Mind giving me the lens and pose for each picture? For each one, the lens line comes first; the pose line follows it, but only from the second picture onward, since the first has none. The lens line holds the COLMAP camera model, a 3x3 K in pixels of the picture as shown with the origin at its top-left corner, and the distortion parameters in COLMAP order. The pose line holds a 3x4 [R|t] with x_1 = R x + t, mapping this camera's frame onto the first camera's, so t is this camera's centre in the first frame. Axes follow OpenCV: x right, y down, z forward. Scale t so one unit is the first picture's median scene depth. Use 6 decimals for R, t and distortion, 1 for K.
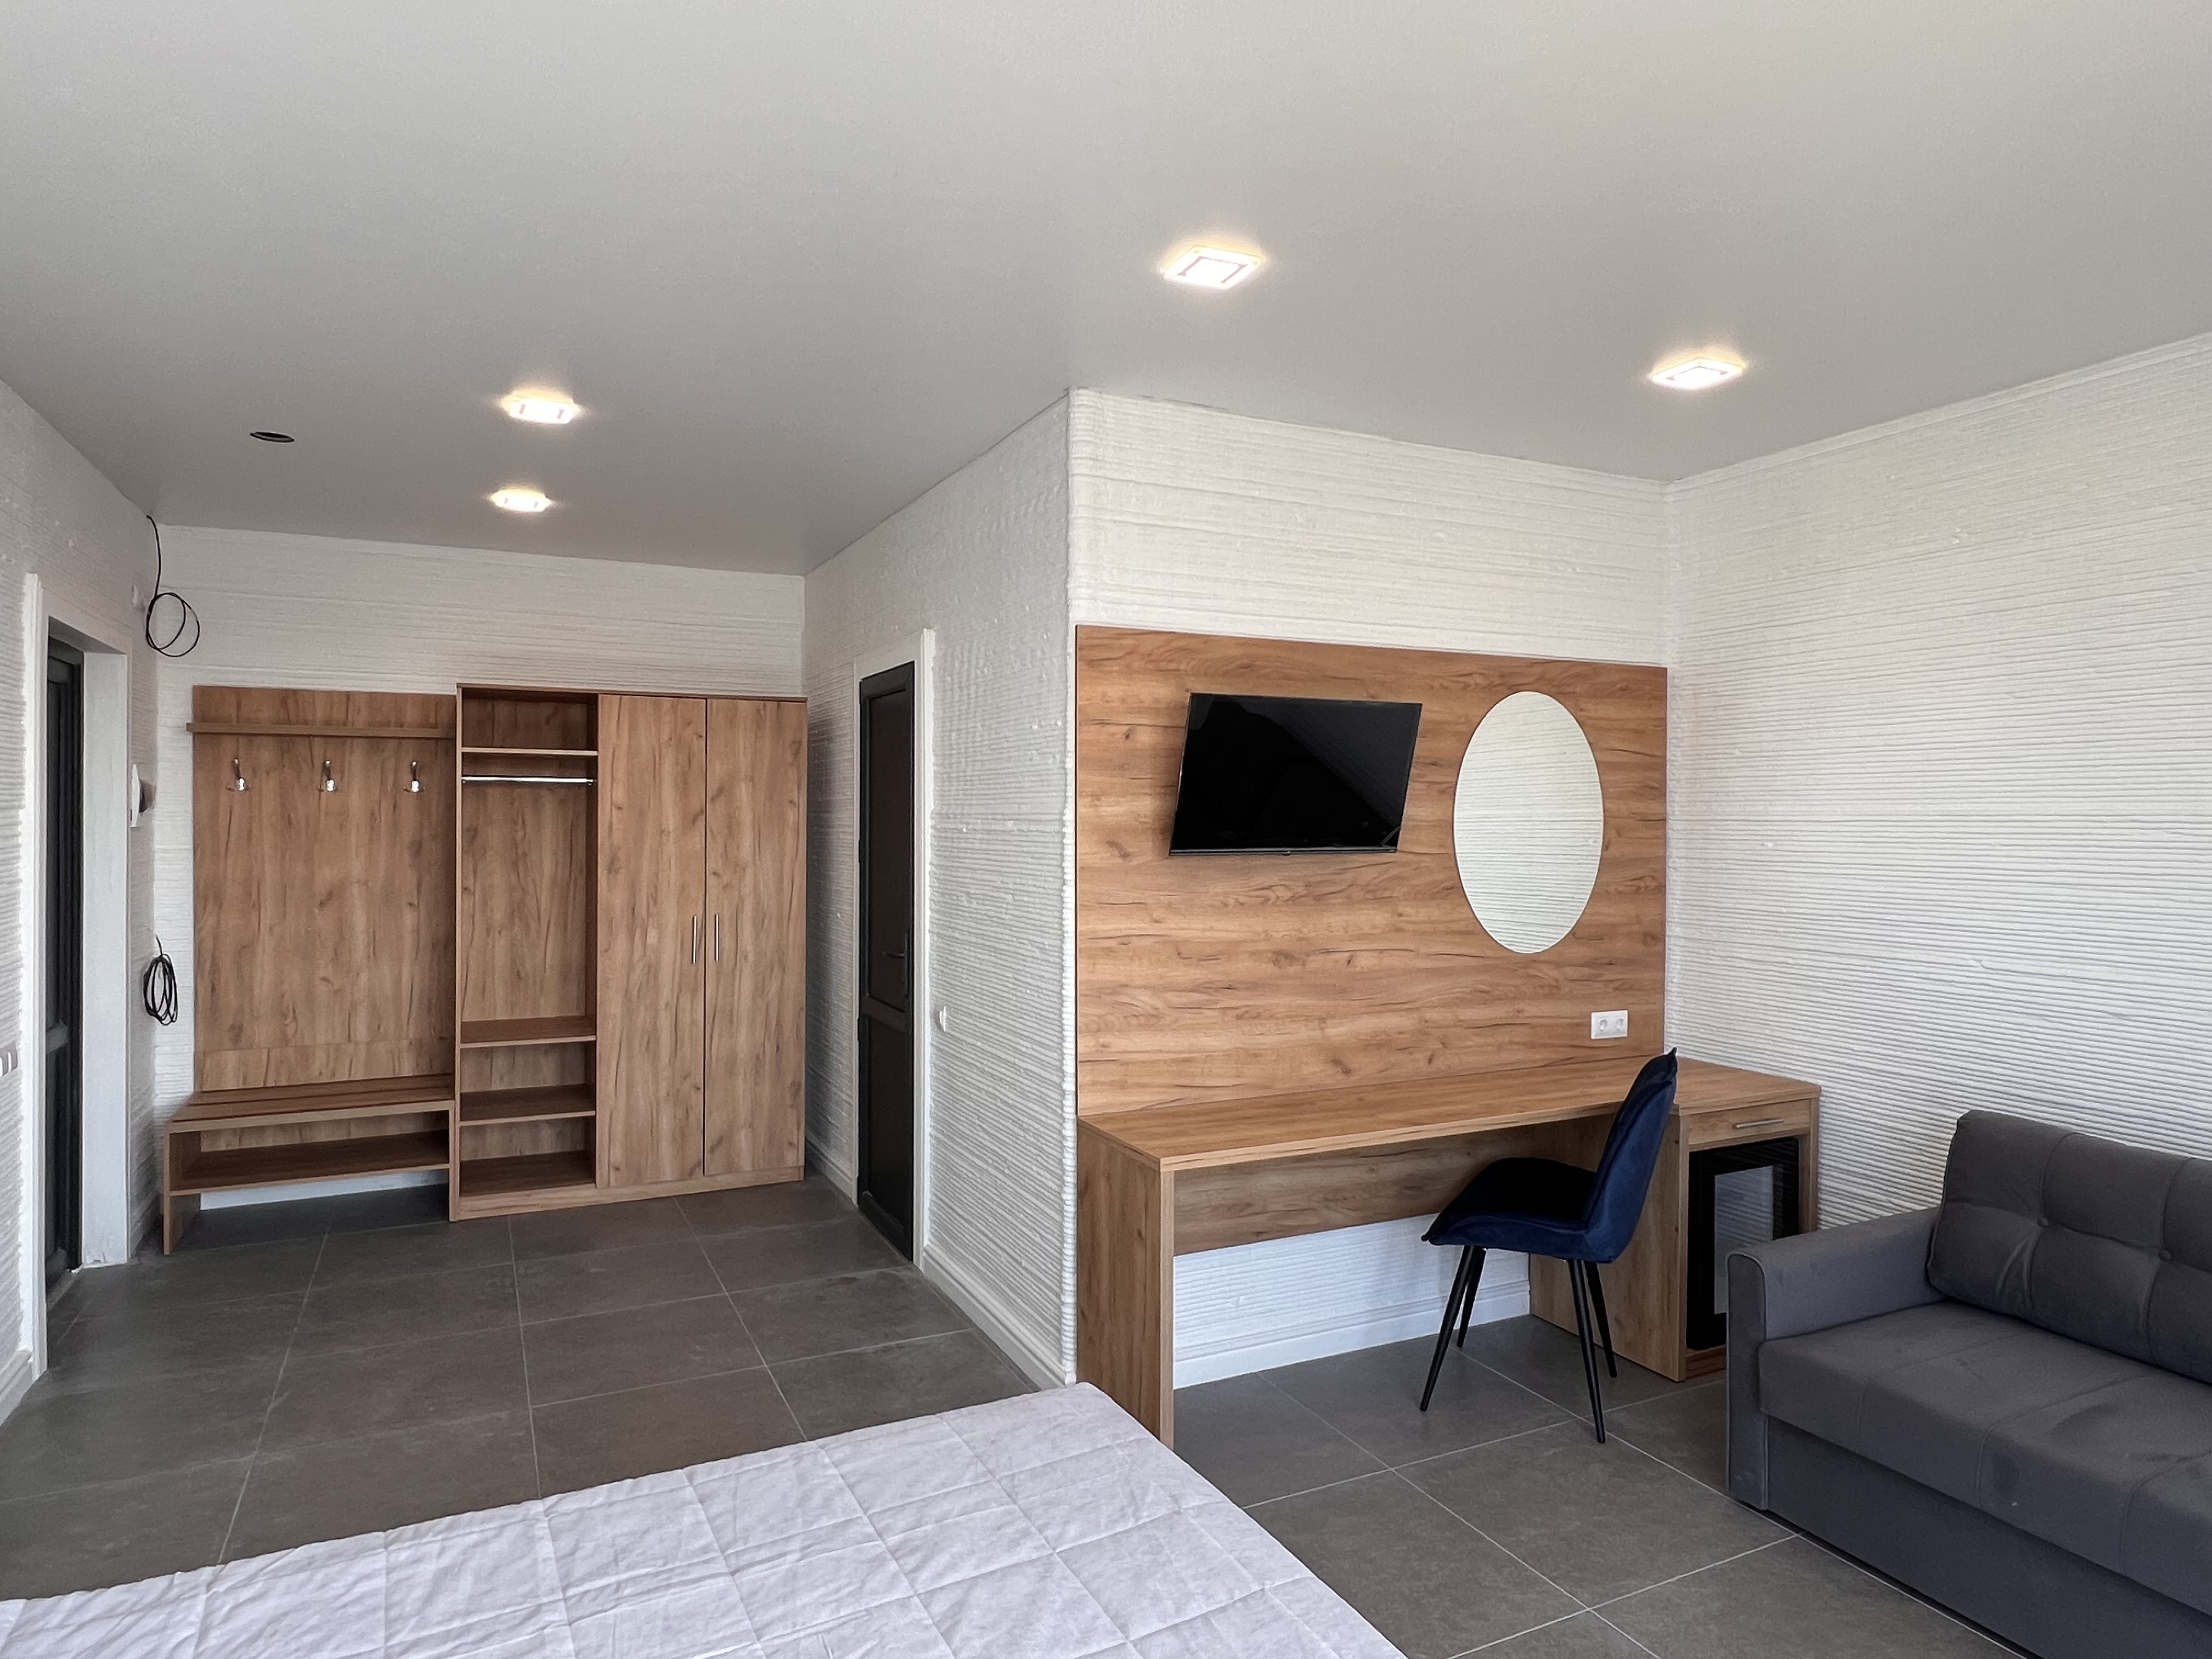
lens RADIAL K [[1319.7, 0, 1092.4], [0, 1319.7, 824.2], [0, 0, 1]] dist [0.001860, 0.000839]
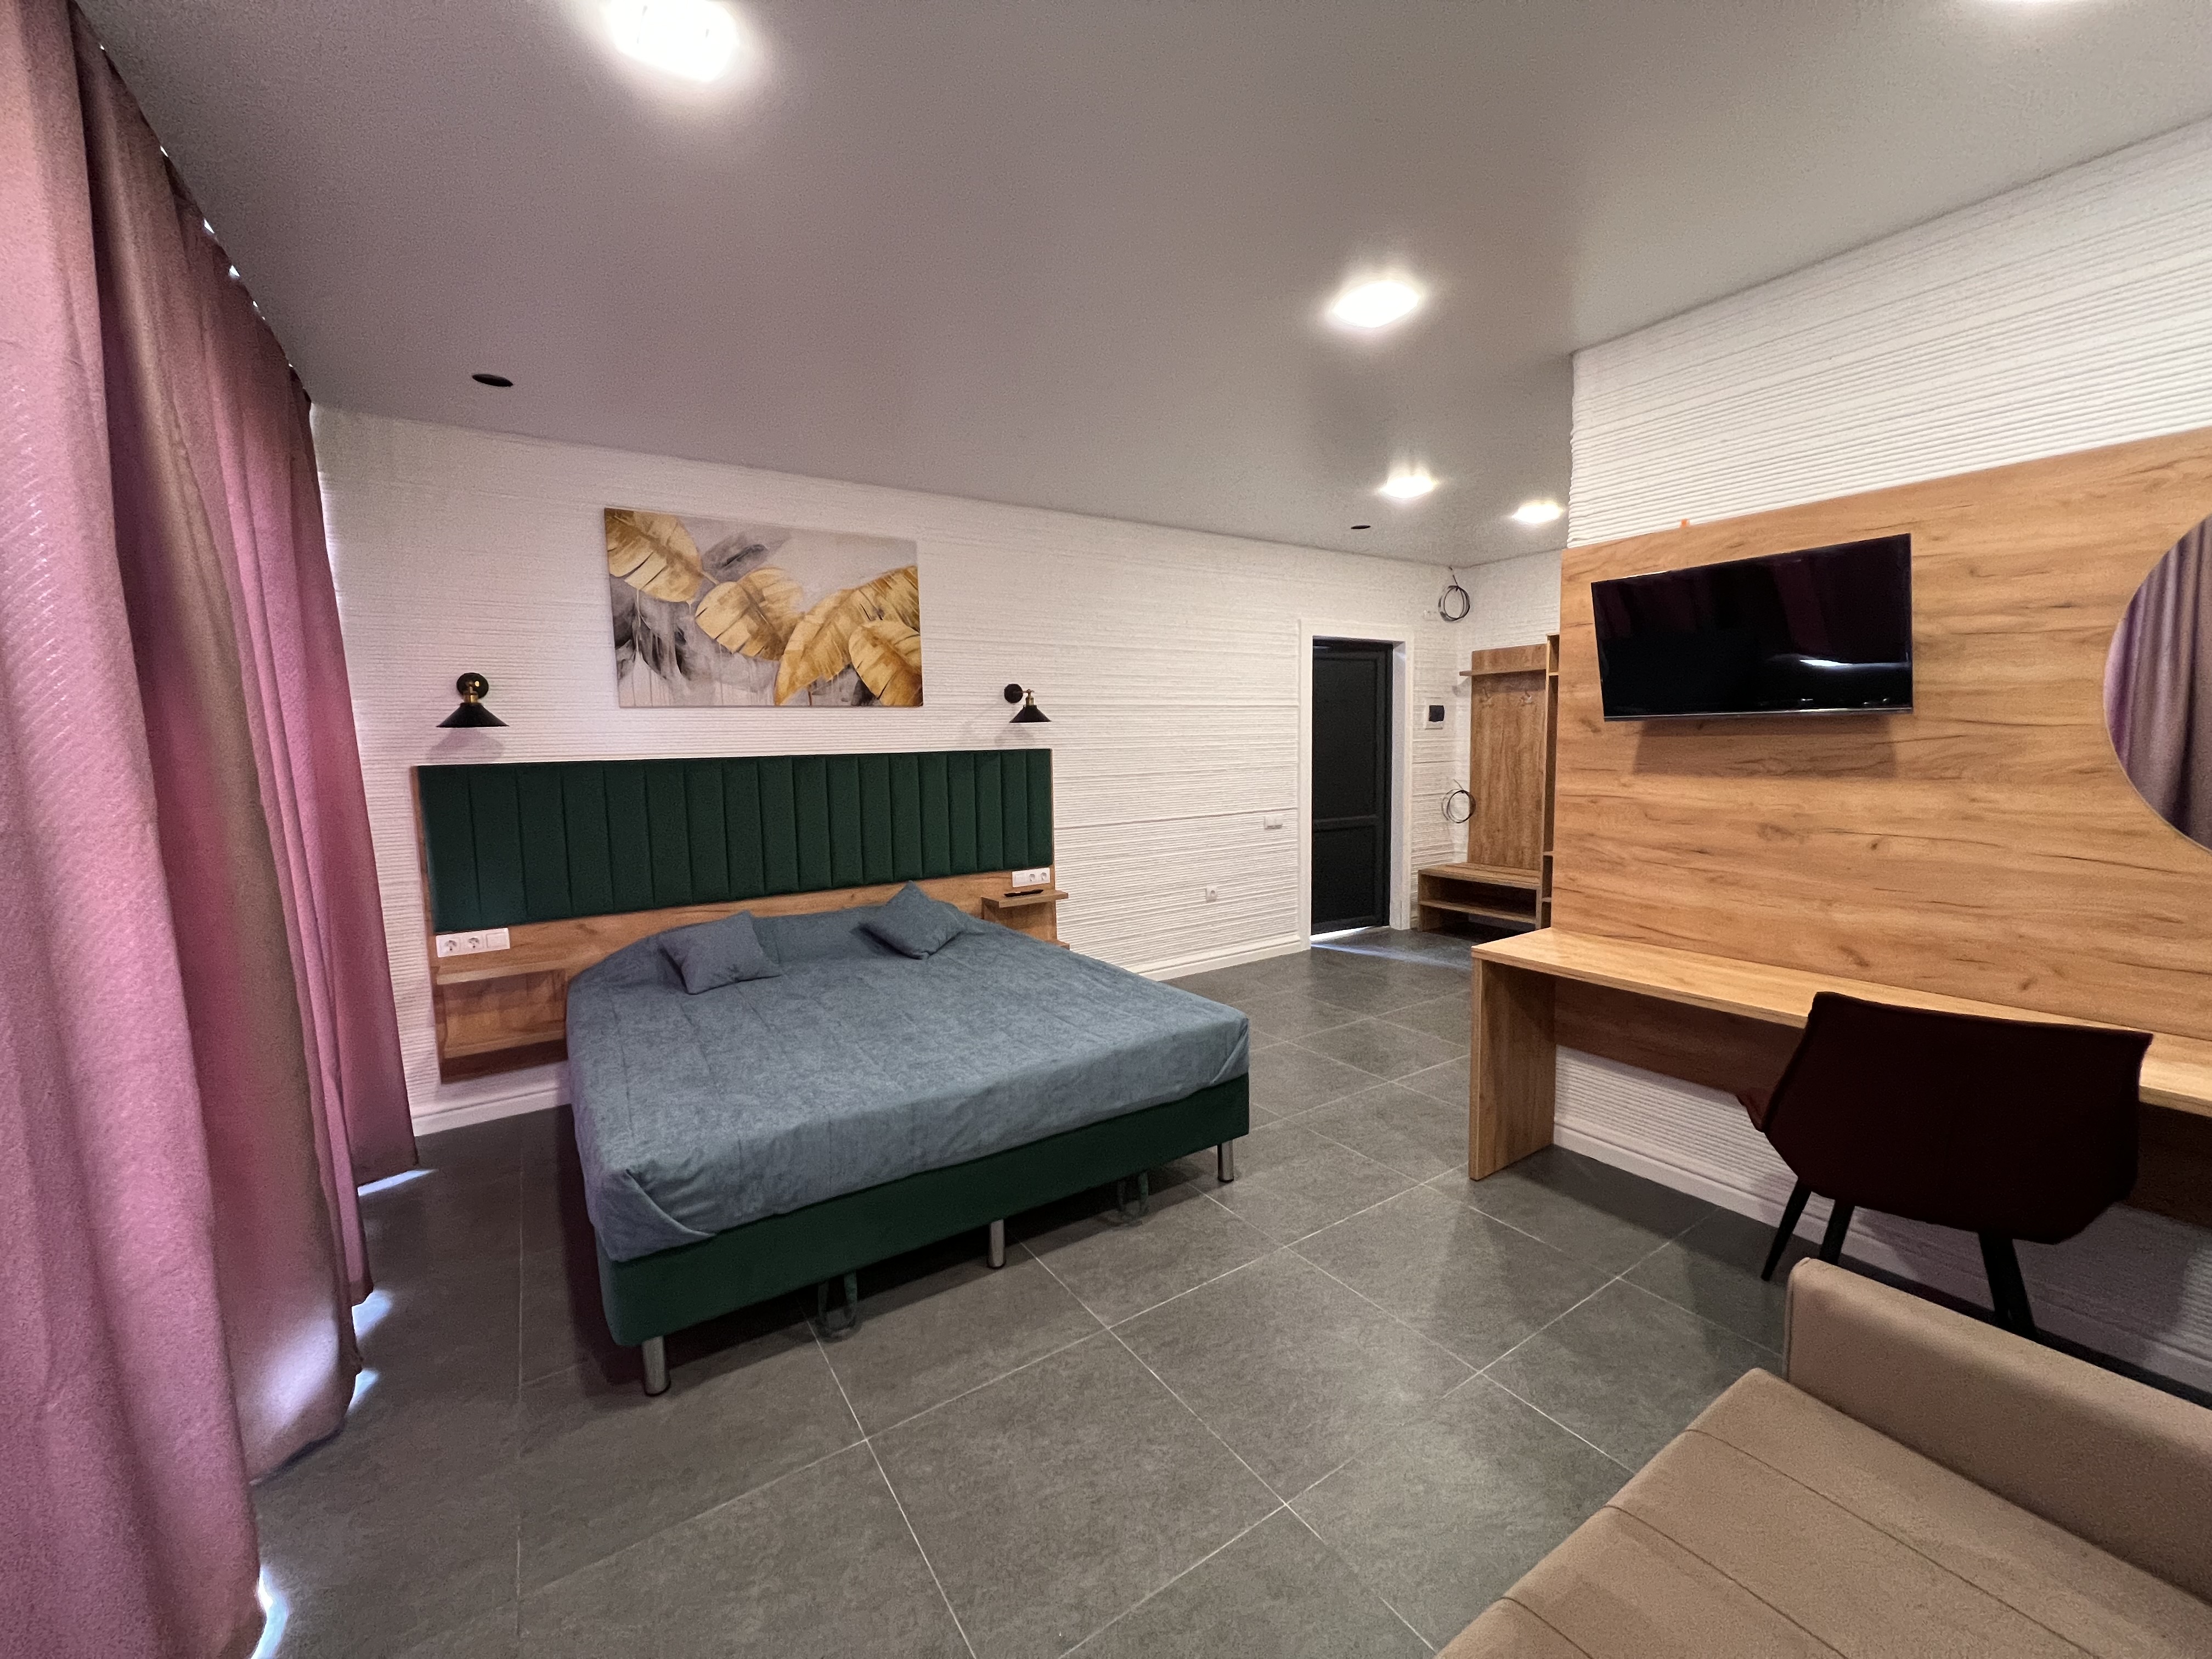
lens RADIAL K [[880.8, 0, 1099.8], [0, 880.8, 833.9], [0, 0, 1]] dist [0.000647, -0.000222]
pose [[0.126912, 0.101006, -0.986758, 0.742774], [0.012888, 0.994550, 0.103461, 0.026739], [0.991830, -0.025848, 0.124918, 0.404426]]
